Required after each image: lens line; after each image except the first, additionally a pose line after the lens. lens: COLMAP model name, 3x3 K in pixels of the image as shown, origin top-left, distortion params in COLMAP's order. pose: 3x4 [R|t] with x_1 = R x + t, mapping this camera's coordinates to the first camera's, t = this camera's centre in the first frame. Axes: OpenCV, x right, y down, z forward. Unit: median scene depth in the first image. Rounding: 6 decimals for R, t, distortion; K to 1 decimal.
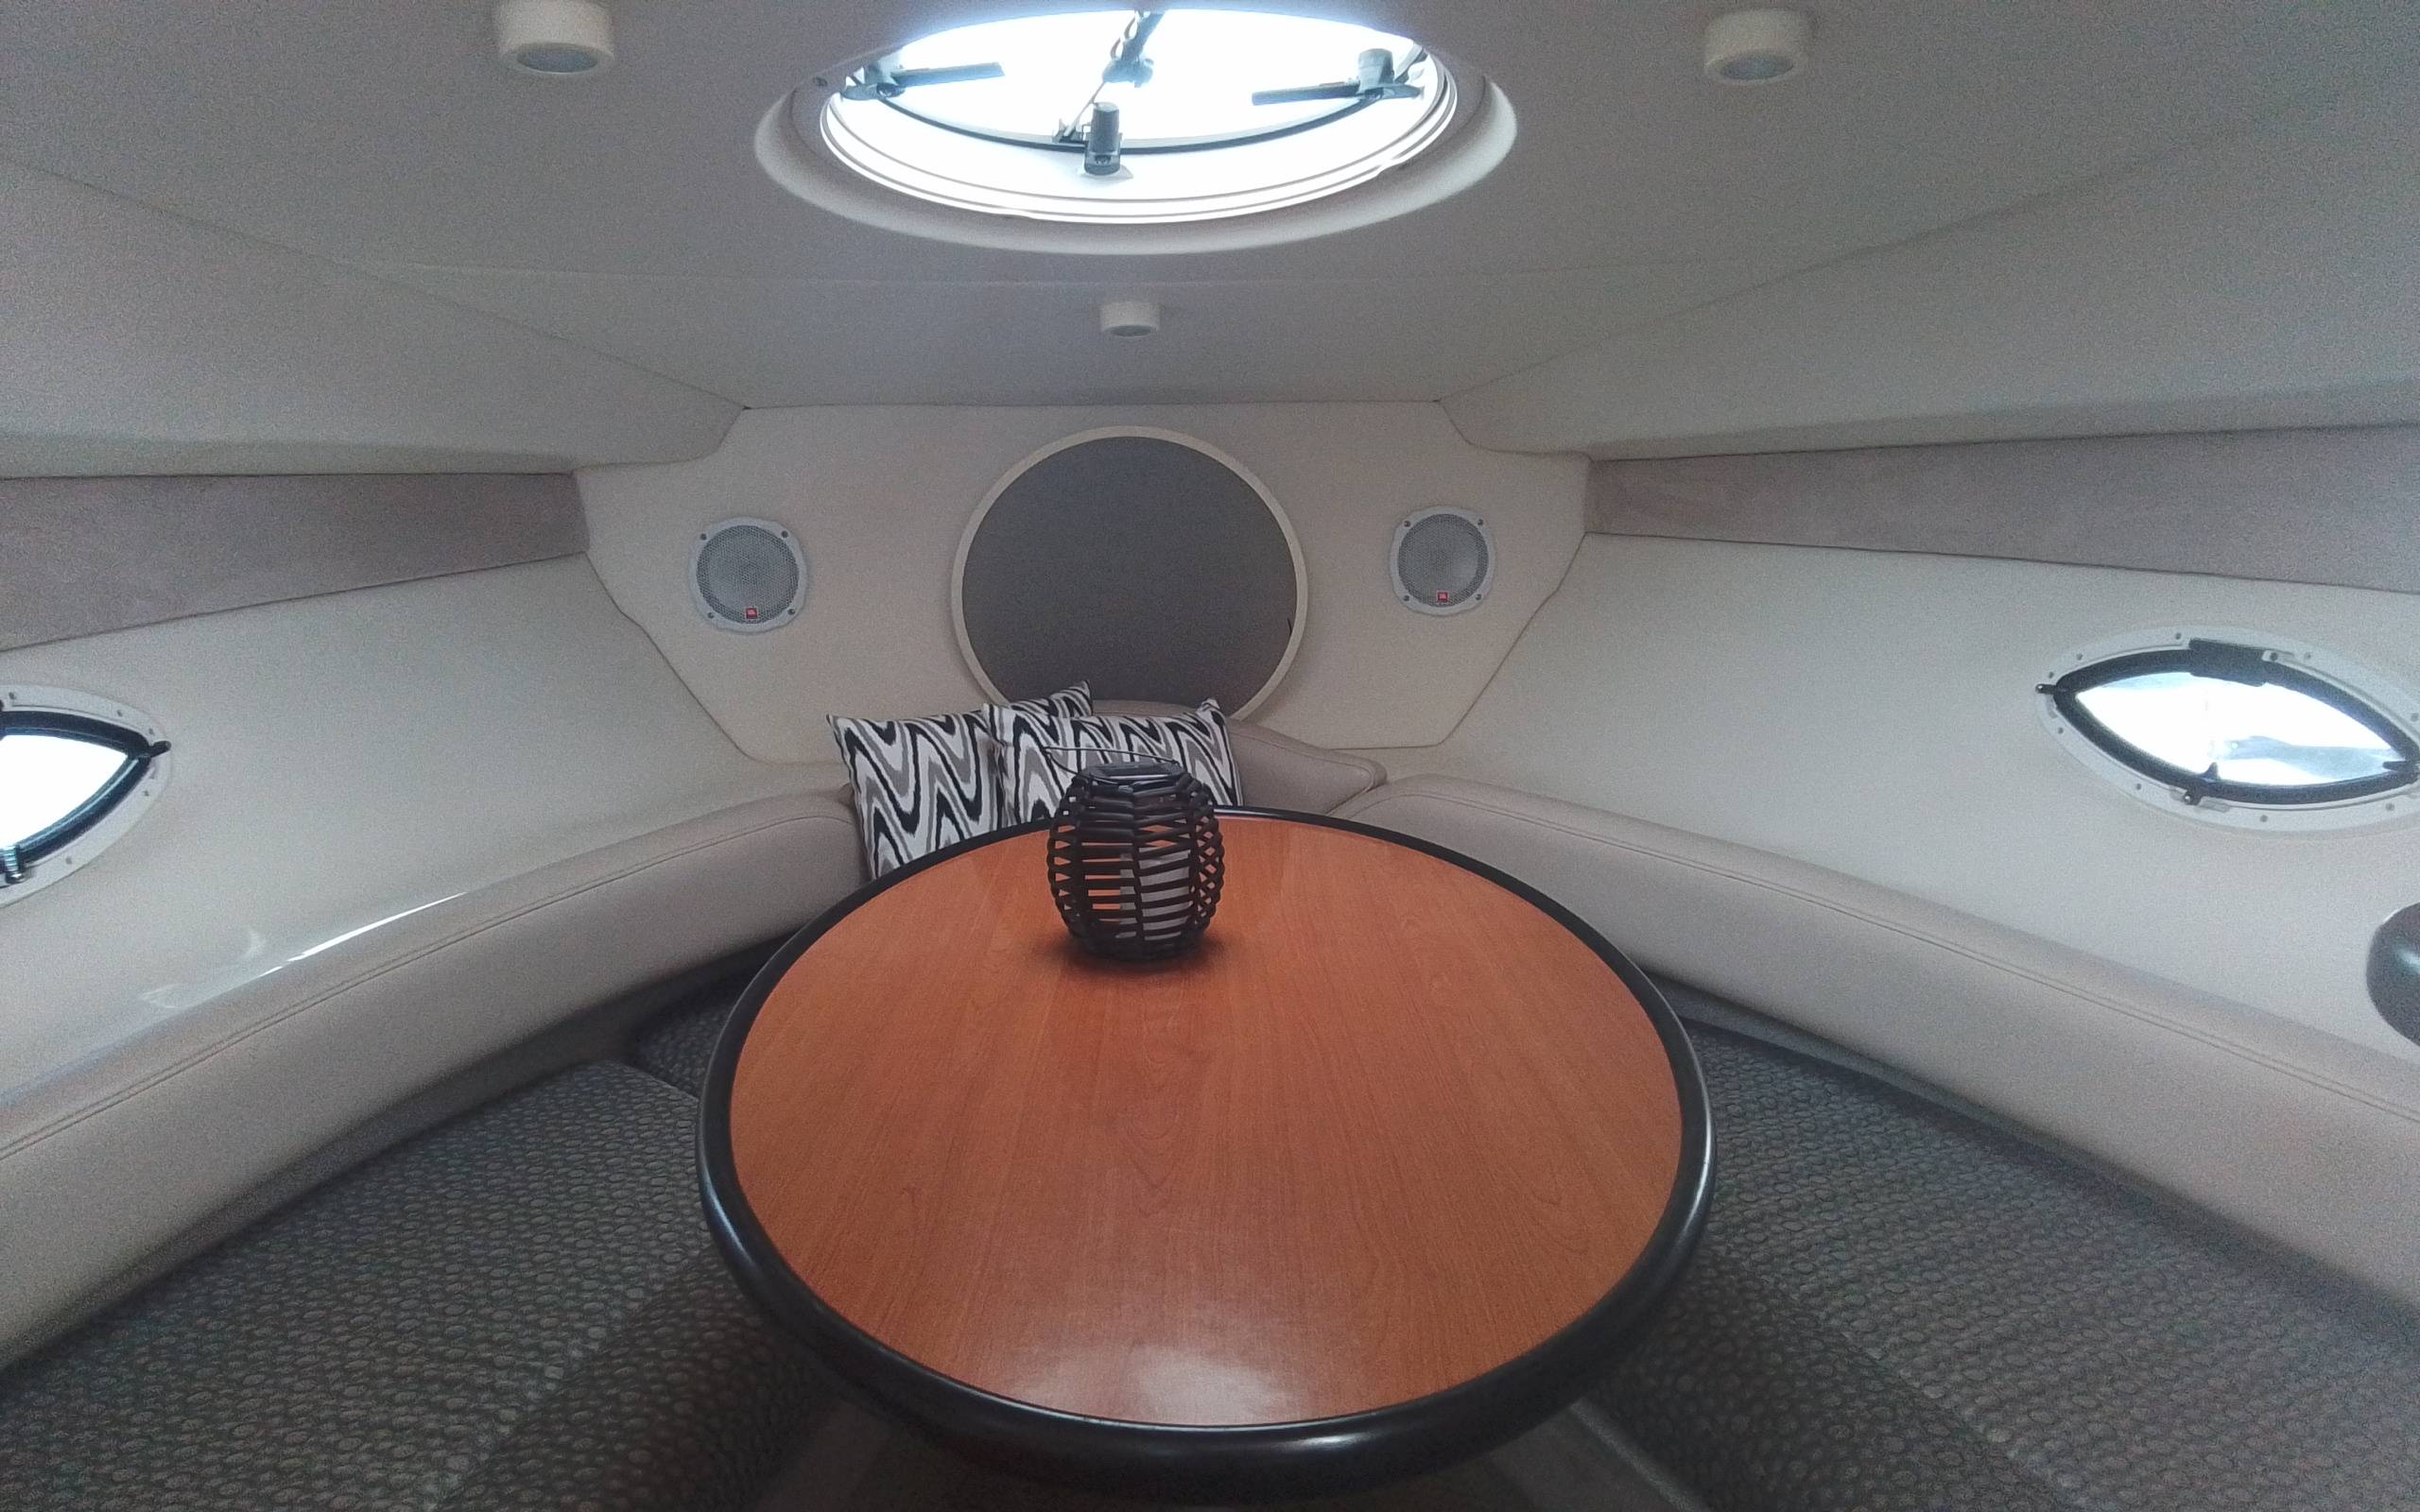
lens RADIAL K [[1648.3, 0, 1210.0], [0, 1648.3, 753.2], [0, 0, 1]] dist [0.037529, -0.047022]
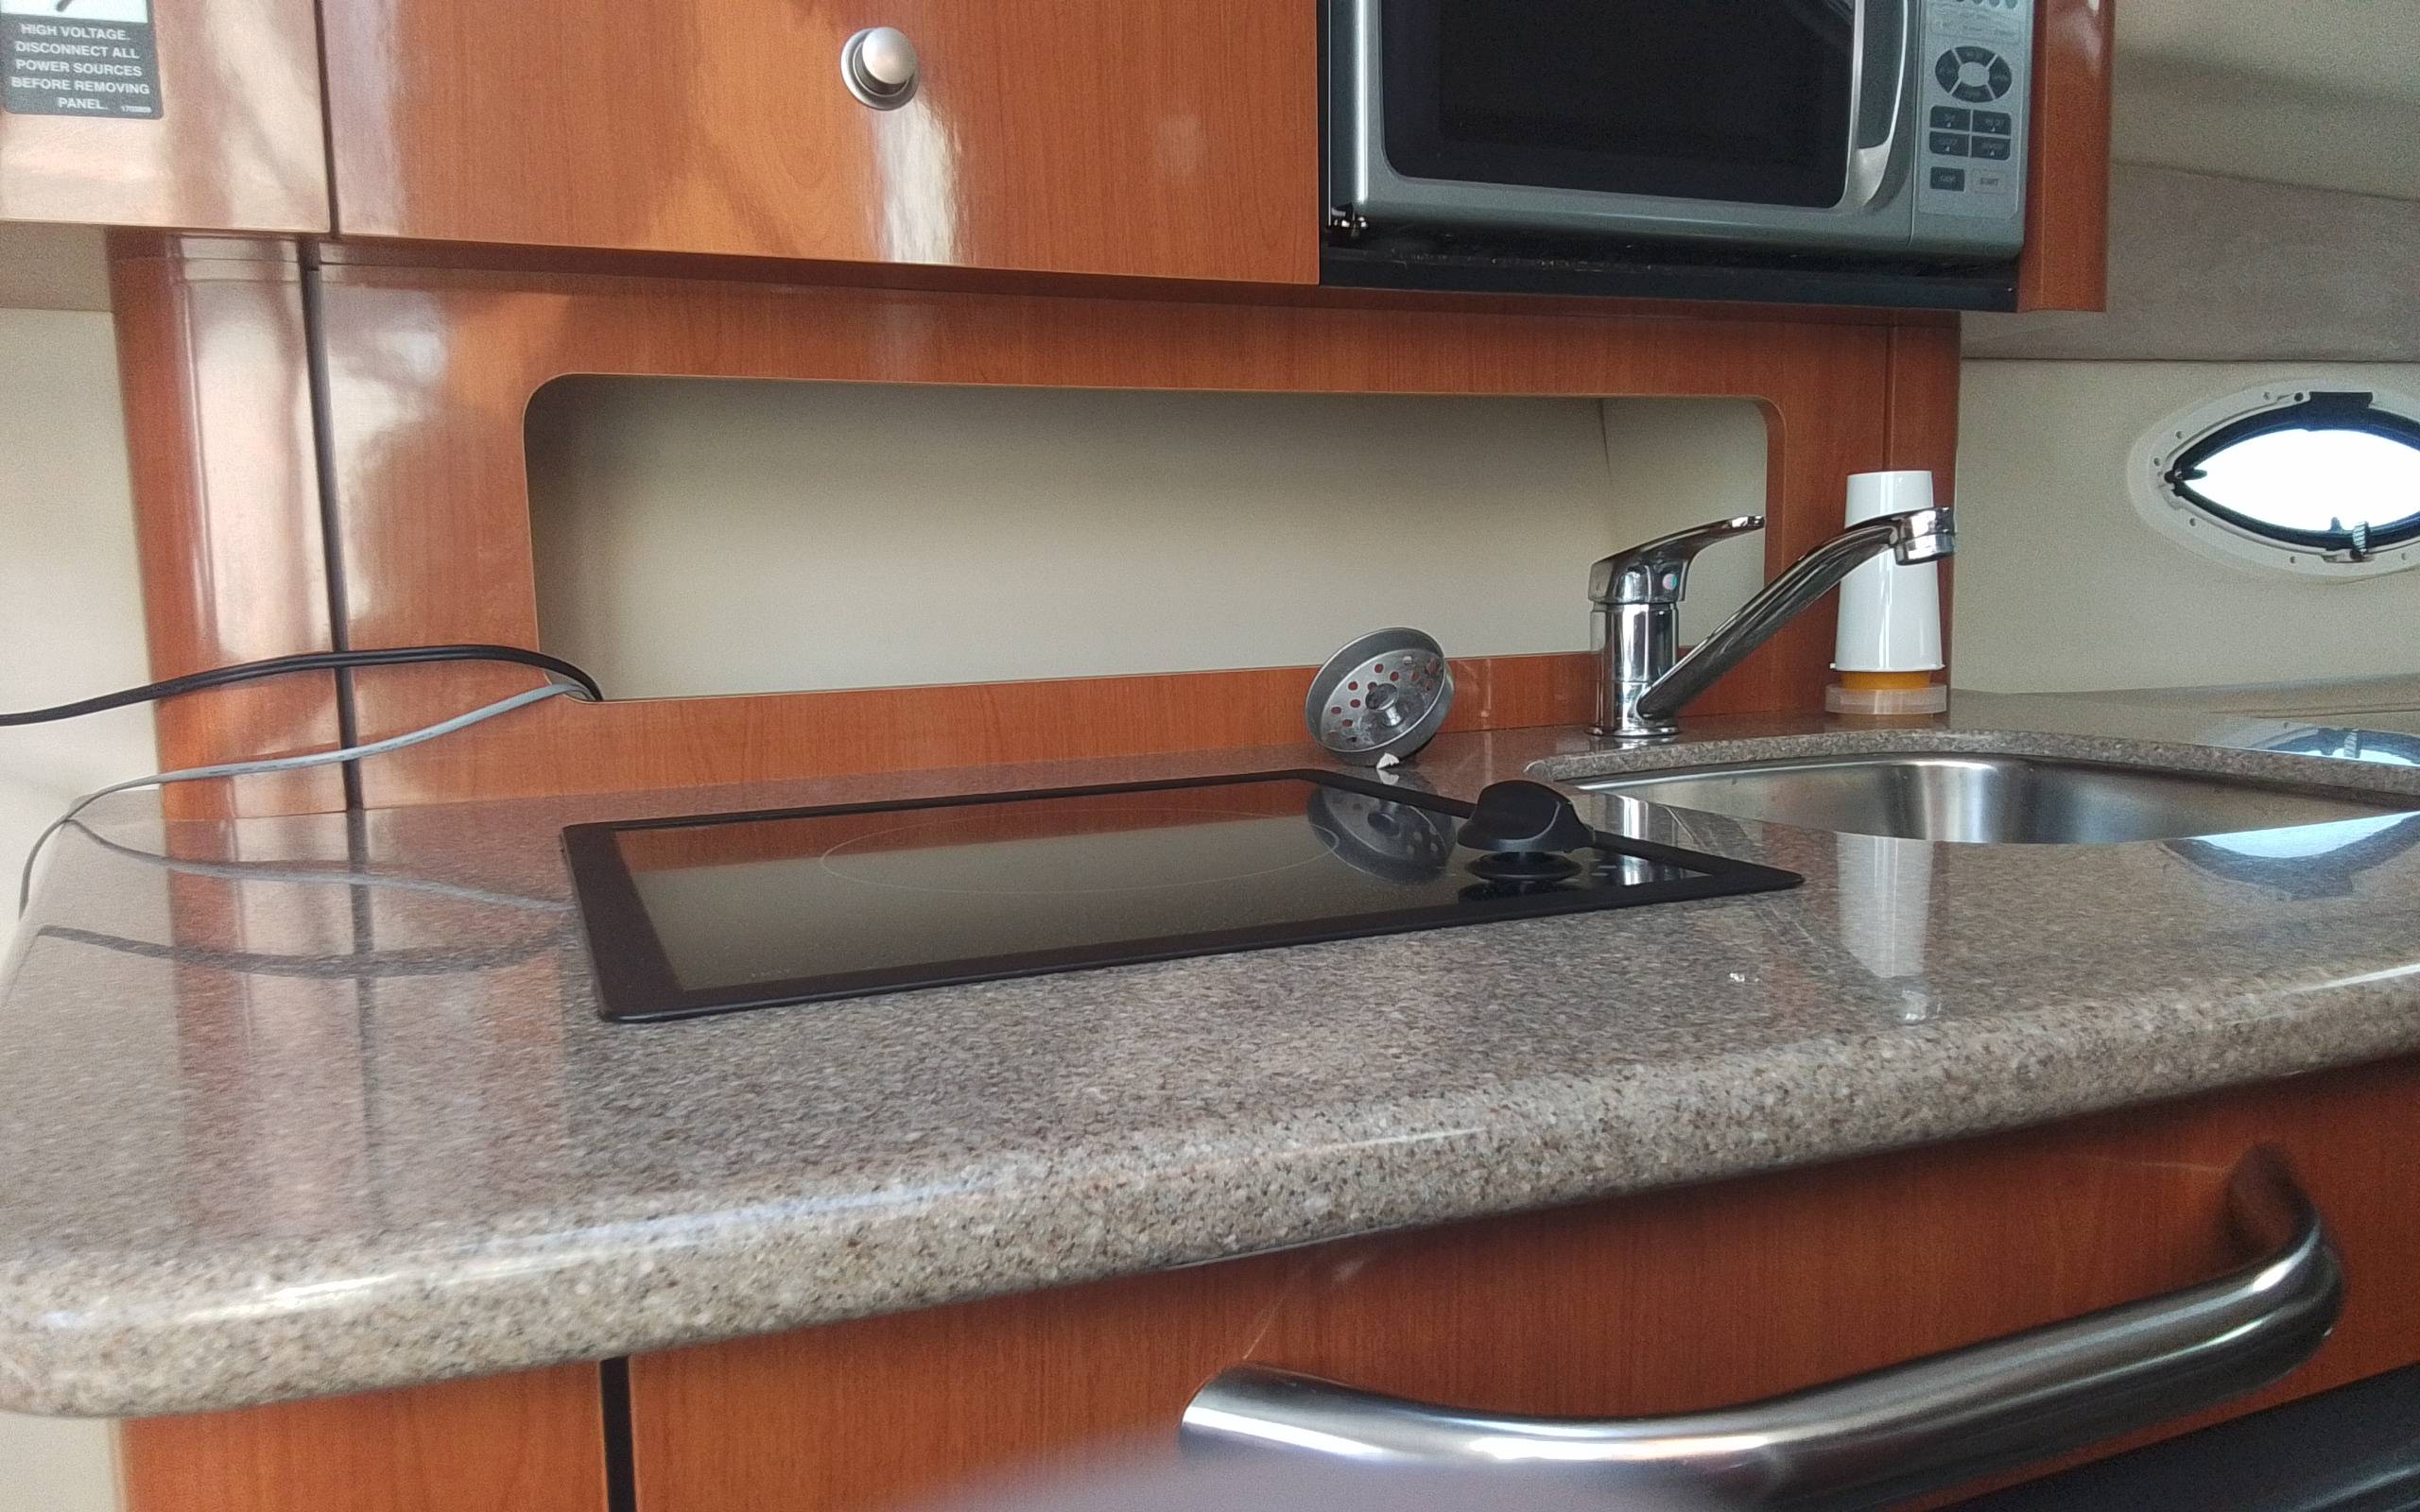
lens RADIAL K [[1648.3, 0, 1195.4], [0, 1648.3, 742.0], [0, 0, 1]] dist [0.037529, -0.047022]
pose [[0.426250, 0.085087, -0.900595, -0.047751], [-0.161988, 0.986654, 0.016549, 0.205139], [0.889984, 0.138831, 0.434344, -0.076524]]
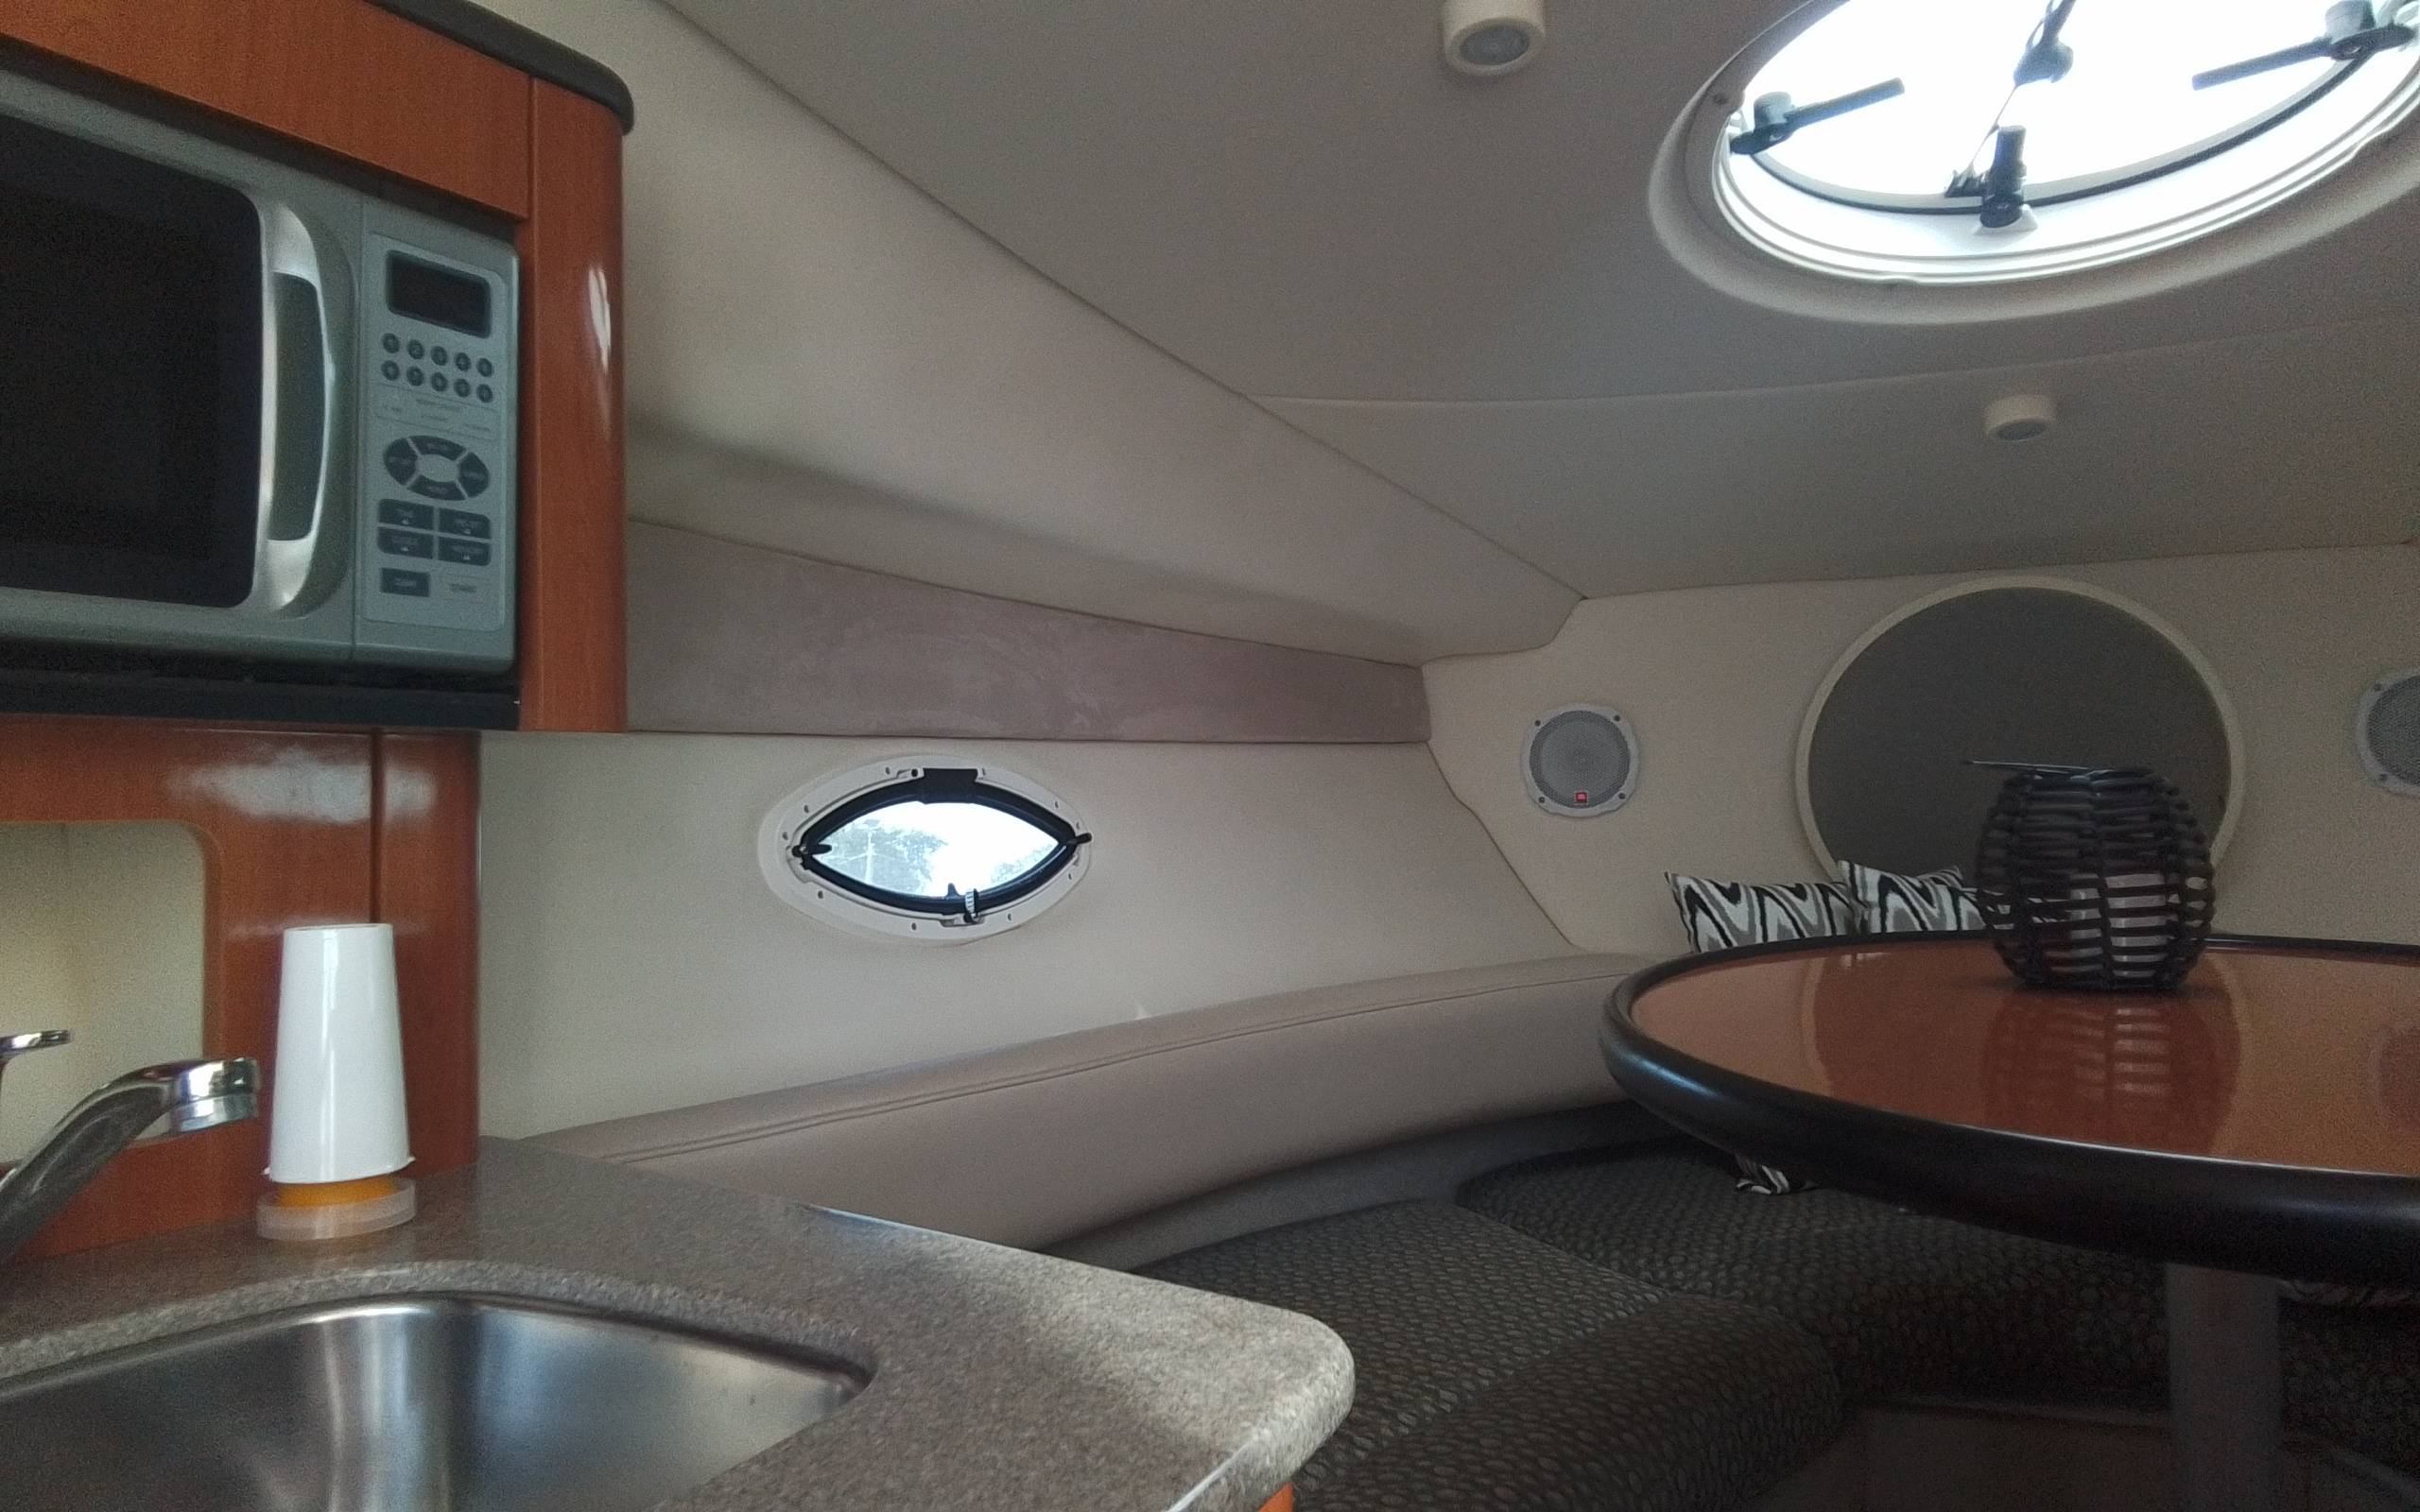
lens RADIAL K [[1648.3, 0, 1197.0], [0, 1648.3, 747.0], [0, 0, 1]] dist [0.037529, -0.047022]
pose [[0.894765, -0.030818, -0.445472, -0.046763], [-0.075814, 0.972647, -0.219566, 0.137062], [0.440054, 0.230233, 0.867955, 0.034468]]
